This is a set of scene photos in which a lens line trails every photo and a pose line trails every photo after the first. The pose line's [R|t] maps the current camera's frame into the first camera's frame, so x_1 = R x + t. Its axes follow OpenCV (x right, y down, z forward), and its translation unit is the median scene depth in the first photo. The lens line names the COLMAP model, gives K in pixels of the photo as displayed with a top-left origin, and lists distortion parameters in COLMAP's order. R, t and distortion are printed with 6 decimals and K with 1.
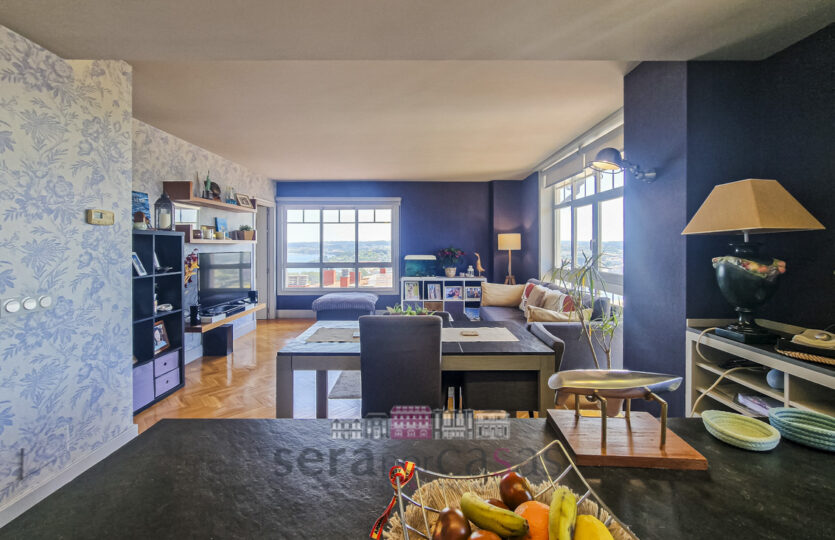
lens RADIAL K [[350.6, 0, 421.1], [0, 350.6, 247.0], [0, 0, 1]] dist [0.002795, 0.000980]
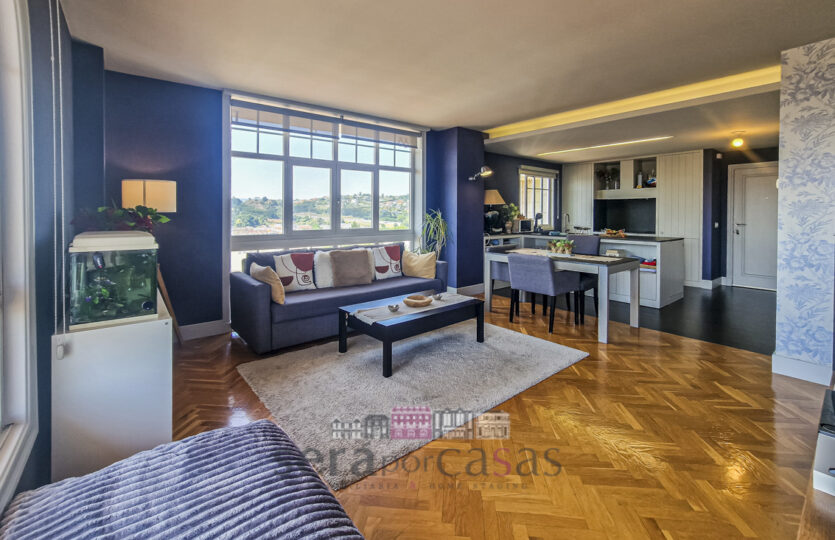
lens RADIAL K [[390.2, 0, 407.9], [0, 390.2, 221.8], [0, 0, 1]] dist [-0.001515, 0.004166]
pose [[-0.629051, -0.016380, 0.777192, -0.426662], [0.003630, 0.999705, 0.024008, 0.010128], [-0.777356, 0.017924, -0.628806, 1.103828]]
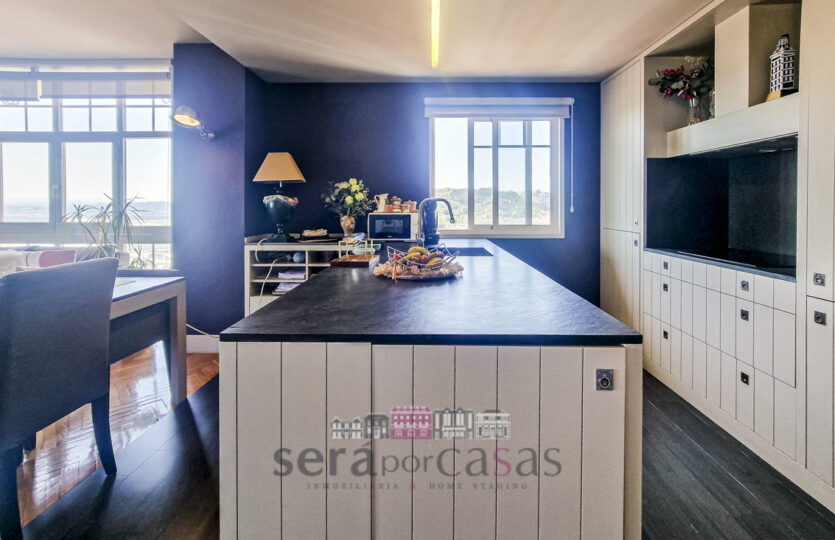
lens RADIAL K [[390.2, 0, 417.7], [0, 390.2, 206.4], [0, 0, 1]] dist [-0.001515, 0.004166]
pose [[0.040919, -0.000982, 0.999162, -0.277241], [0.007075, 0.999975, 0.000693, 0.023539], [-0.999137, 0.007041, 0.040925, 0.060177]]
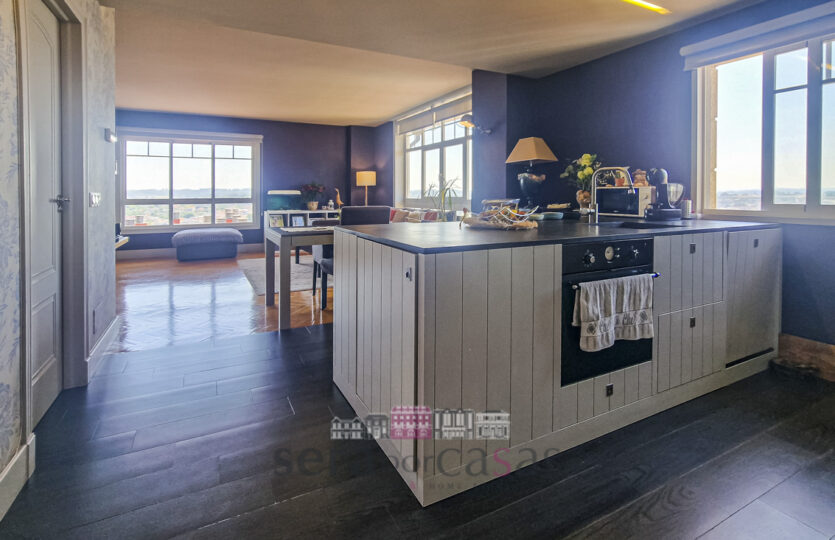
lens RADIAL K [[390.2, 0, 362.5], [0, 390.2, 198.2], [0, 0, 1]] dist [-0.001515, 0.004166]
pose [[0.933947, 0.004272, 0.357386, -0.236201], [-0.006308, 0.999970, 0.004530, 0.046805], [-0.357356, -0.006485, 0.933946, -0.227915]]
